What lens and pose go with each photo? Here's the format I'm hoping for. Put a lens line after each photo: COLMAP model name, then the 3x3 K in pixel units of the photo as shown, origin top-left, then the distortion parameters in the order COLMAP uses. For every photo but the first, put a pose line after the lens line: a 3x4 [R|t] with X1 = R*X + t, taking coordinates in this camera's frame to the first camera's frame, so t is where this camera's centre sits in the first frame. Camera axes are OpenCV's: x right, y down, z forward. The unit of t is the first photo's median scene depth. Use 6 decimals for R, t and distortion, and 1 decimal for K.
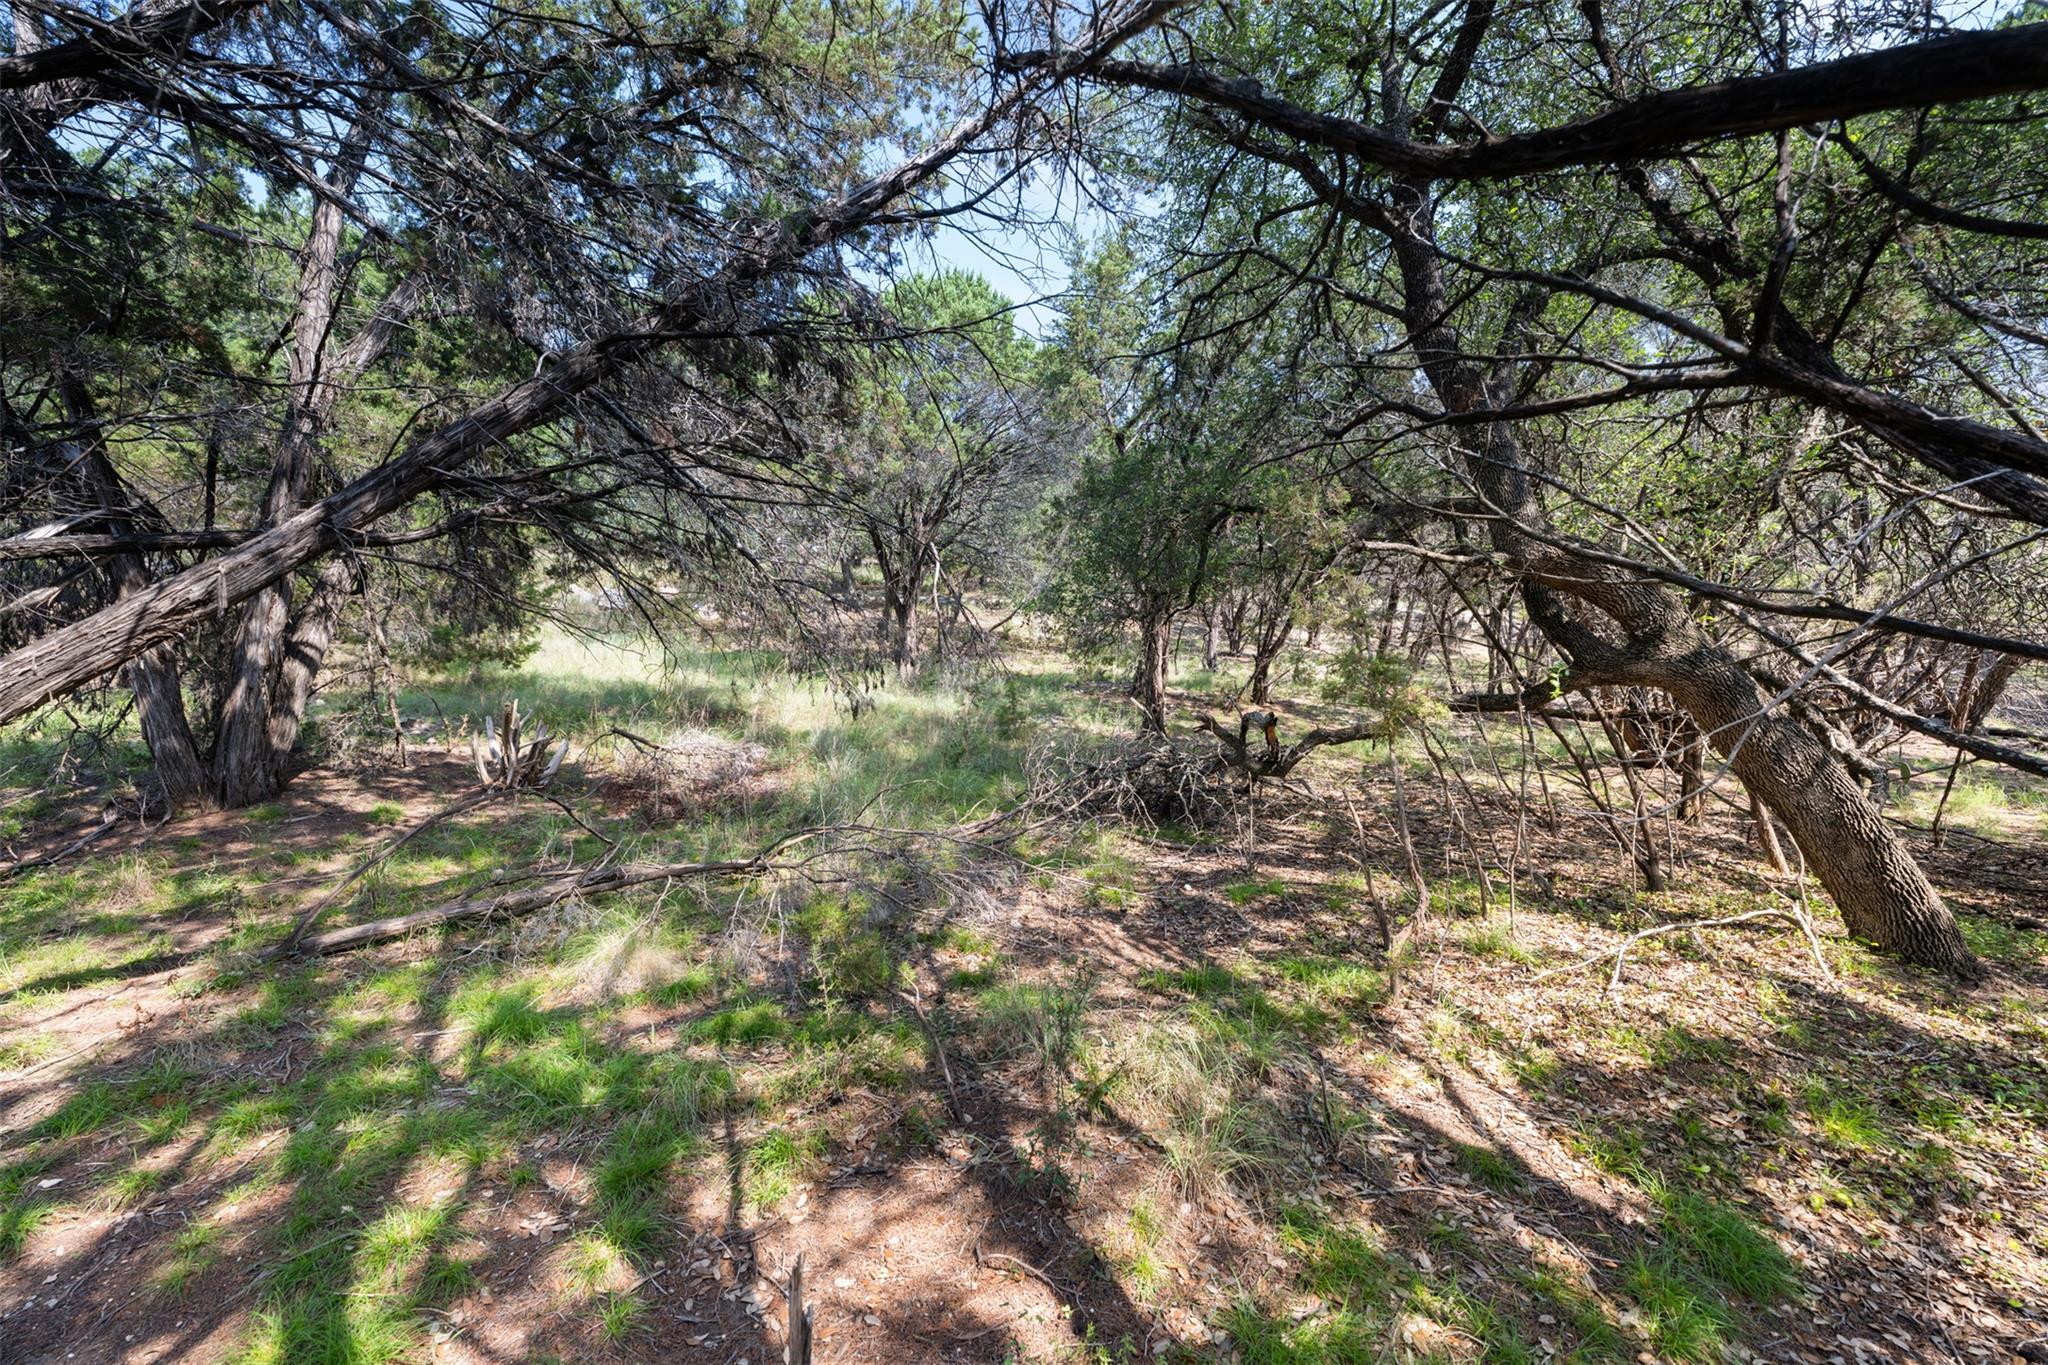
lens RADIAL K [[820.2, 0, 1020.4], [0, 820.2, 678.2], [0, 0, 1]] dist [-0.000075, 0.000161]
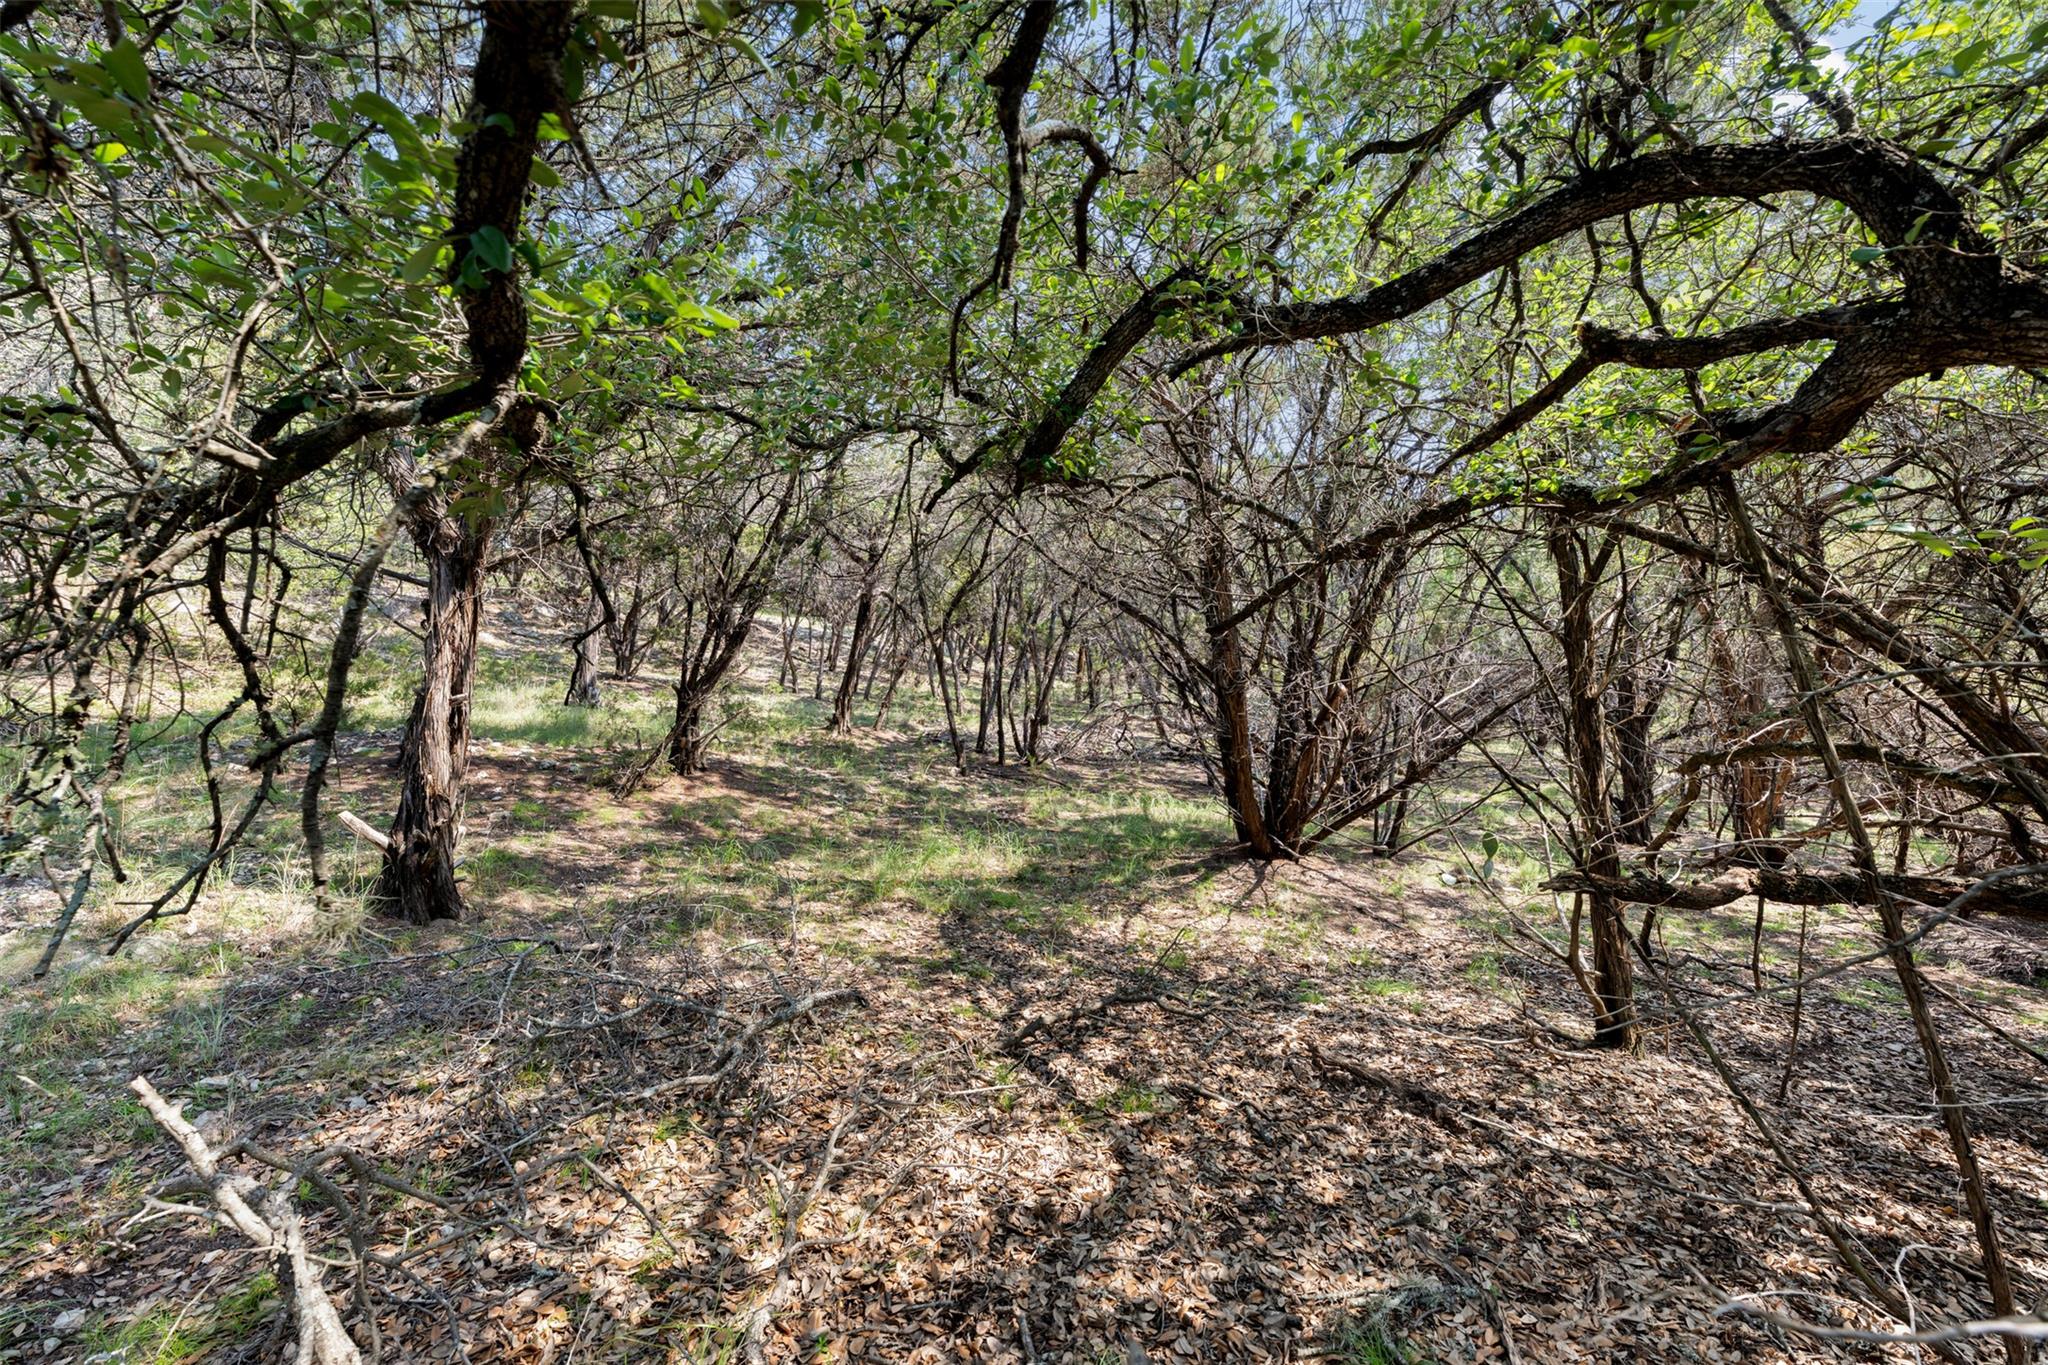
lens RADIAL K [[820.2, 0, 1018.5], [0, 820.2, 688.6], [0, 0, 1]] dist [-0.000075, 0.000161]
pose [[0.754080, 0.009915, 0.656707, 0.084760], [-0.003225, 0.999930, -0.011393, -0.017700], [-0.656774, 0.006473, 0.754059, 0.375808]]
